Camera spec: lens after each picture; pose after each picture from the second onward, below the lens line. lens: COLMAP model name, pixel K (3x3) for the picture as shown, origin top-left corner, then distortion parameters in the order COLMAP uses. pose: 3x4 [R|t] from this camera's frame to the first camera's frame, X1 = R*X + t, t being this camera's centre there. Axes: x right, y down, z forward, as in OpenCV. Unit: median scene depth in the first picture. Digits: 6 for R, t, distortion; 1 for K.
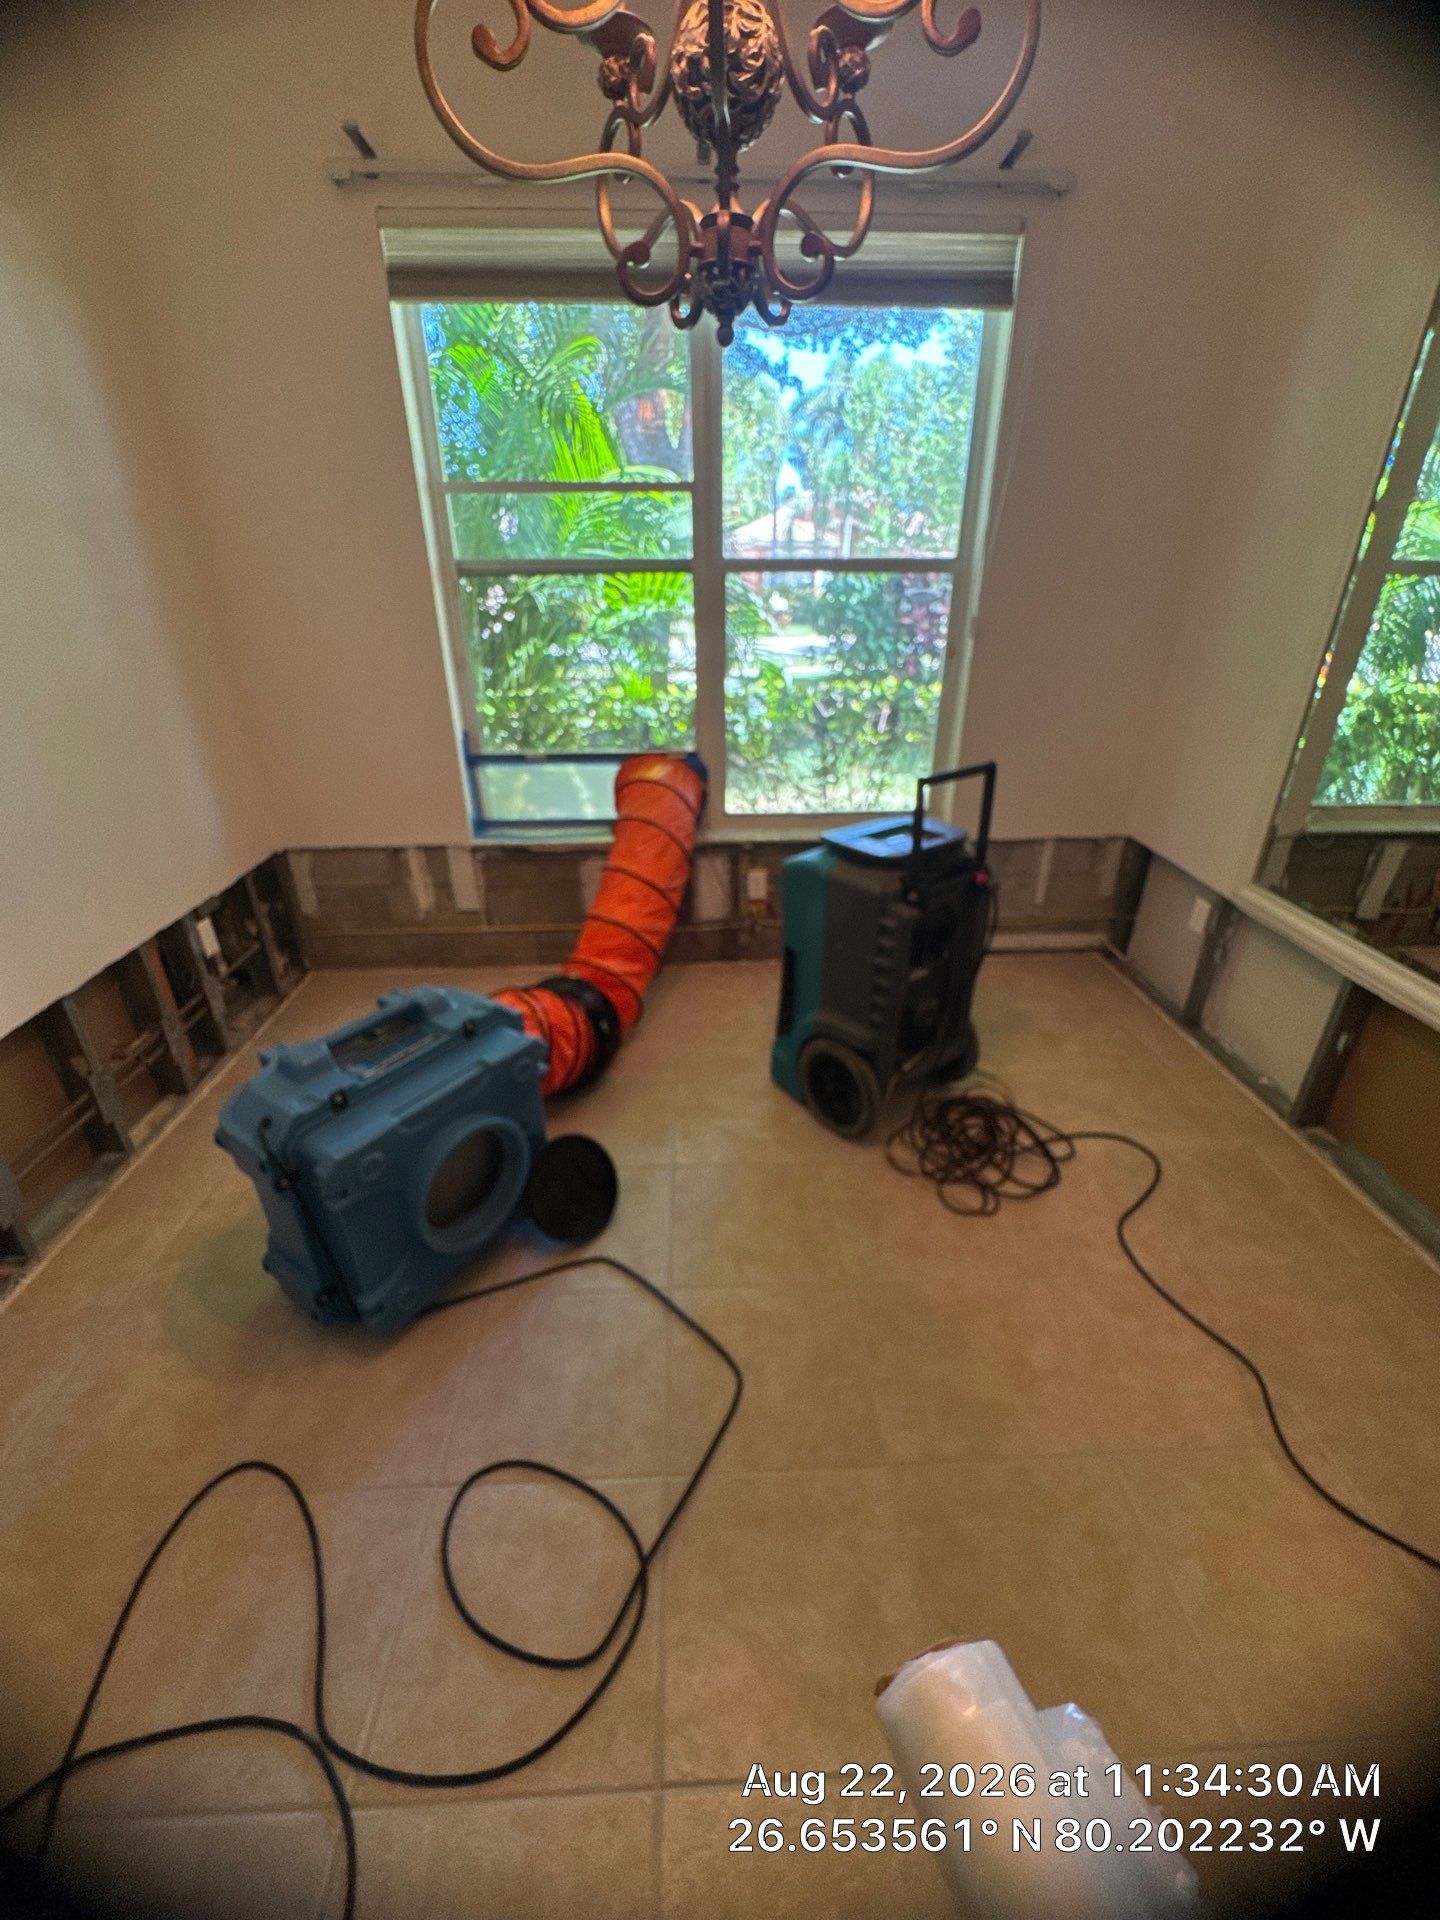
lens RADIAL K [[781.2, 0, 717.1], [0, 781.2, 955.4], [0, 0, 1]] dist [-0.012065, -0.001211]
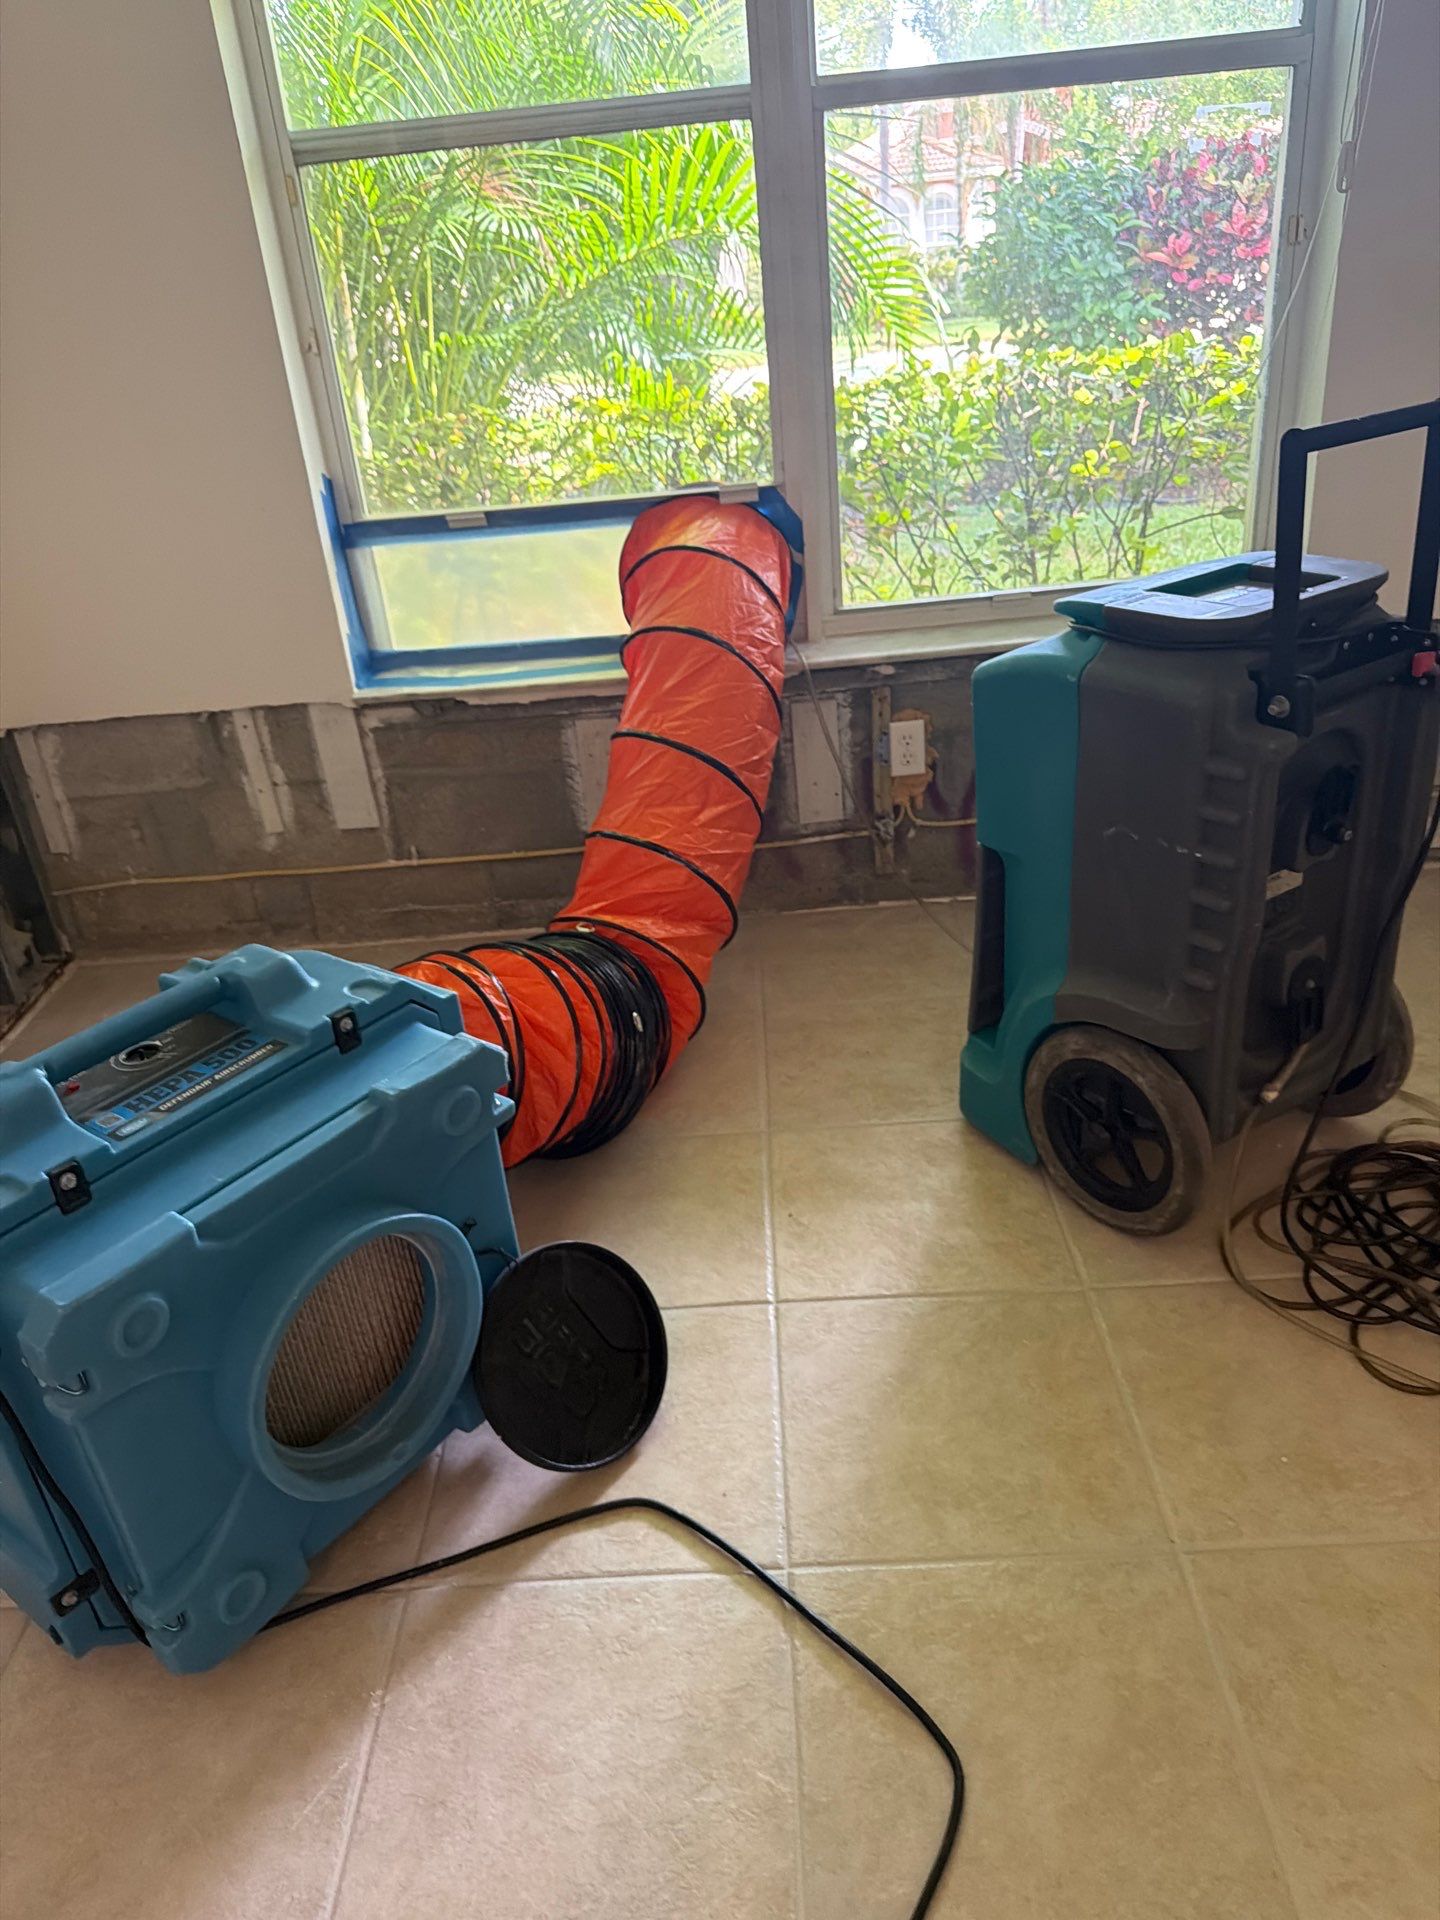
lens RADIAL K [[1351.5, 0, 699.9], [0, 1351.5, 971.1], [0, 0, 1]] dist [0.059663, -0.083299]
pose [[0.995408, -0.045870, -0.084016, -0.022189], [0.048027, 0.998562, 0.023831, 0.037371], [0.082802, -0.027757, 0.996179, 0.144153]]
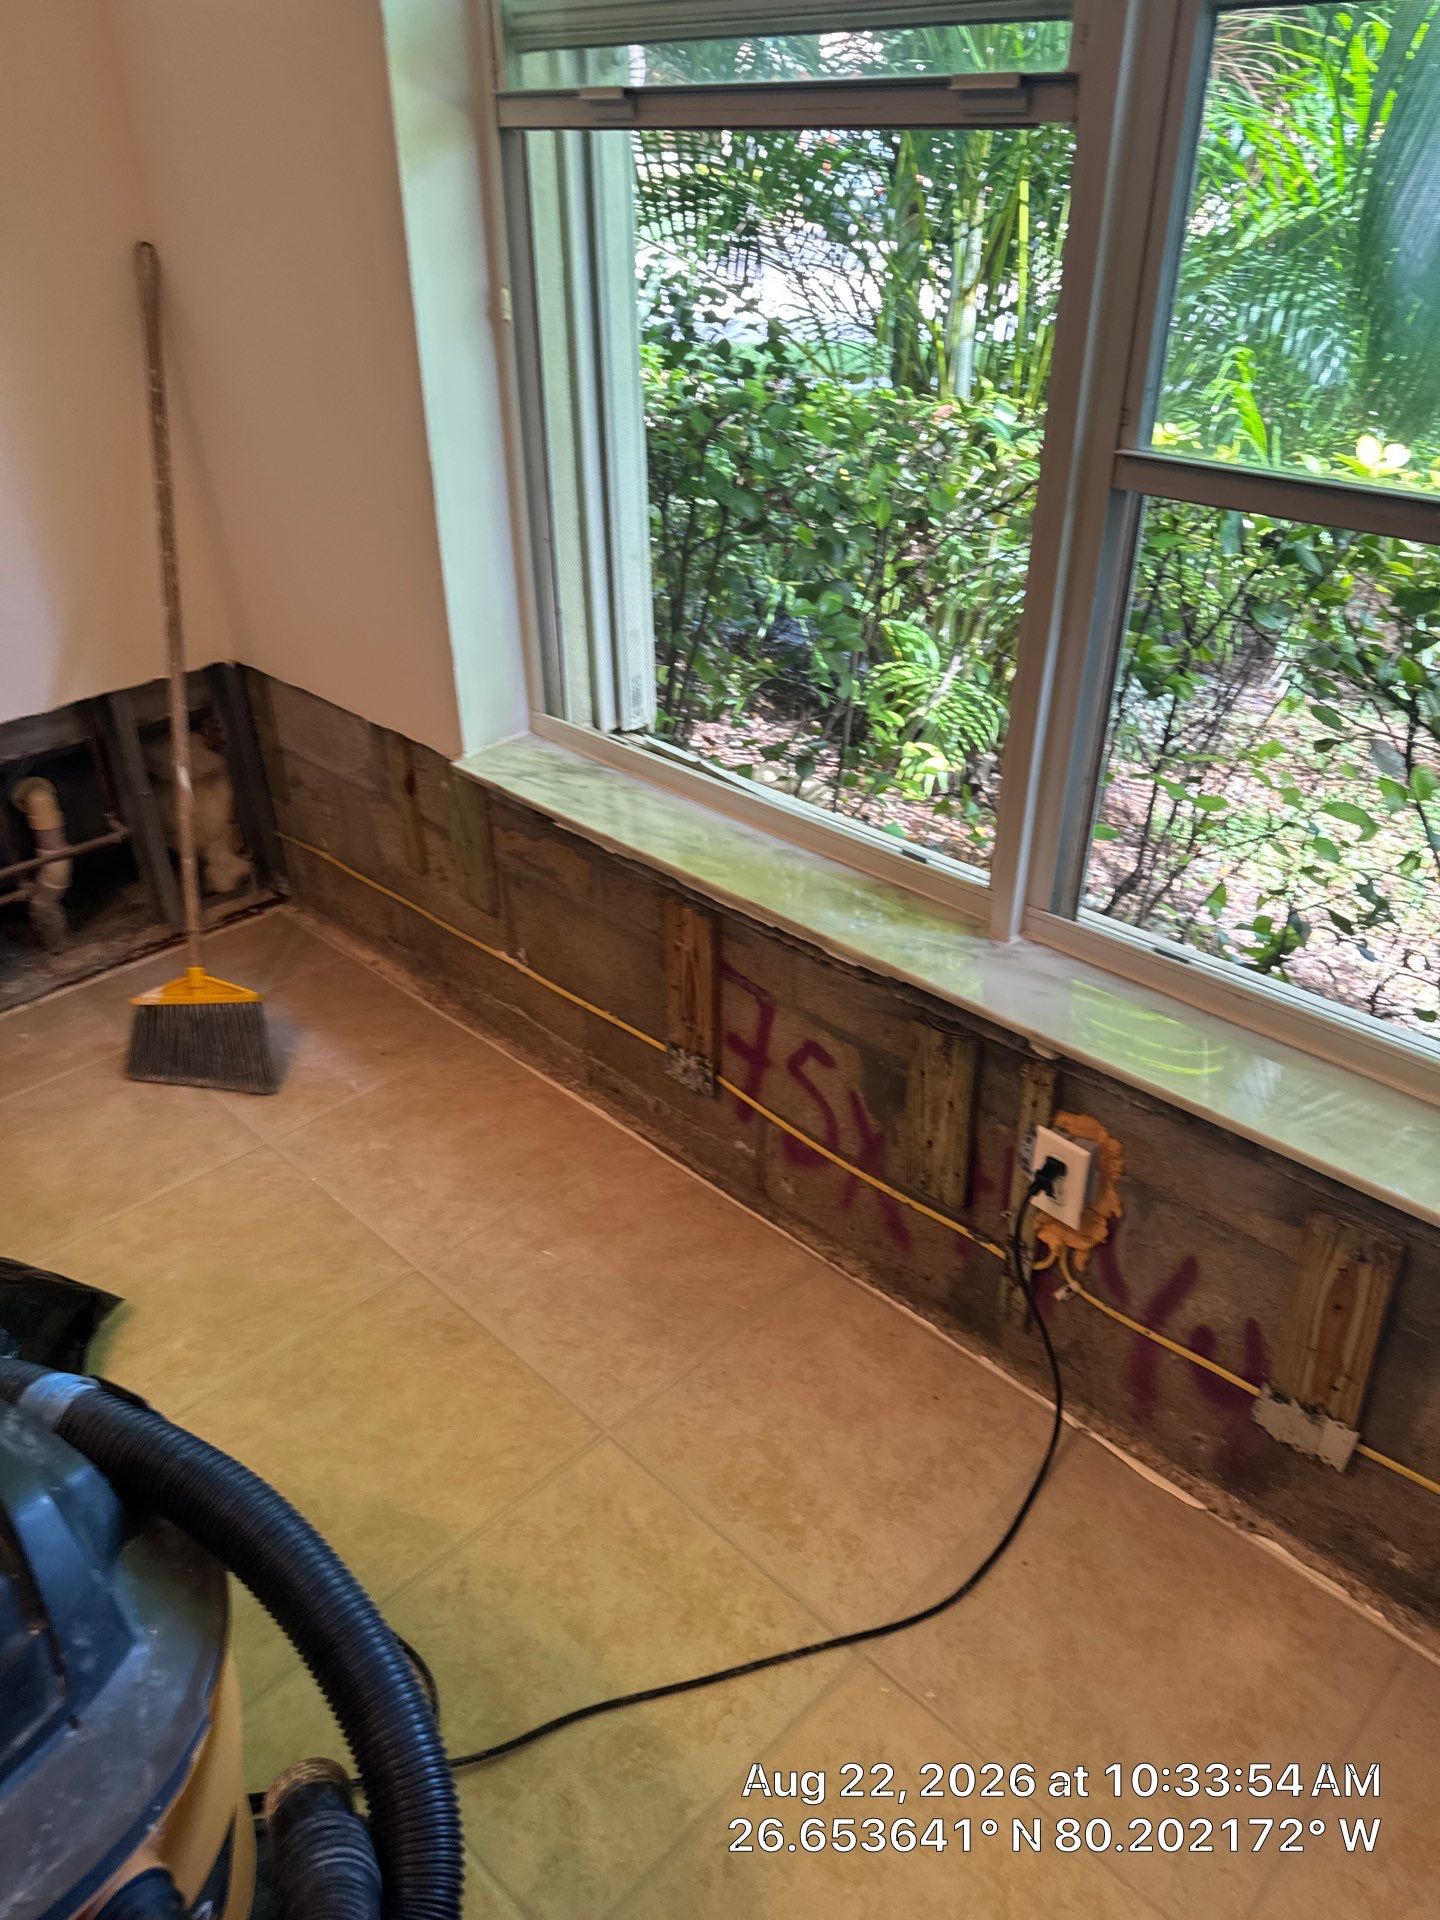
lens RADIAL K [[1351.5, 0, 710.5], [0, 1351.5, 976.7], [0, 0, 1]] dist [0.059663, -0.083299]
pose [[0.674384, 0.386806, -0.628957, 0.338354], [-0.310108, 0.921413, 0.234160, -0.318658], [0.670104, 0.037130, 0.741338, 0.741680]]
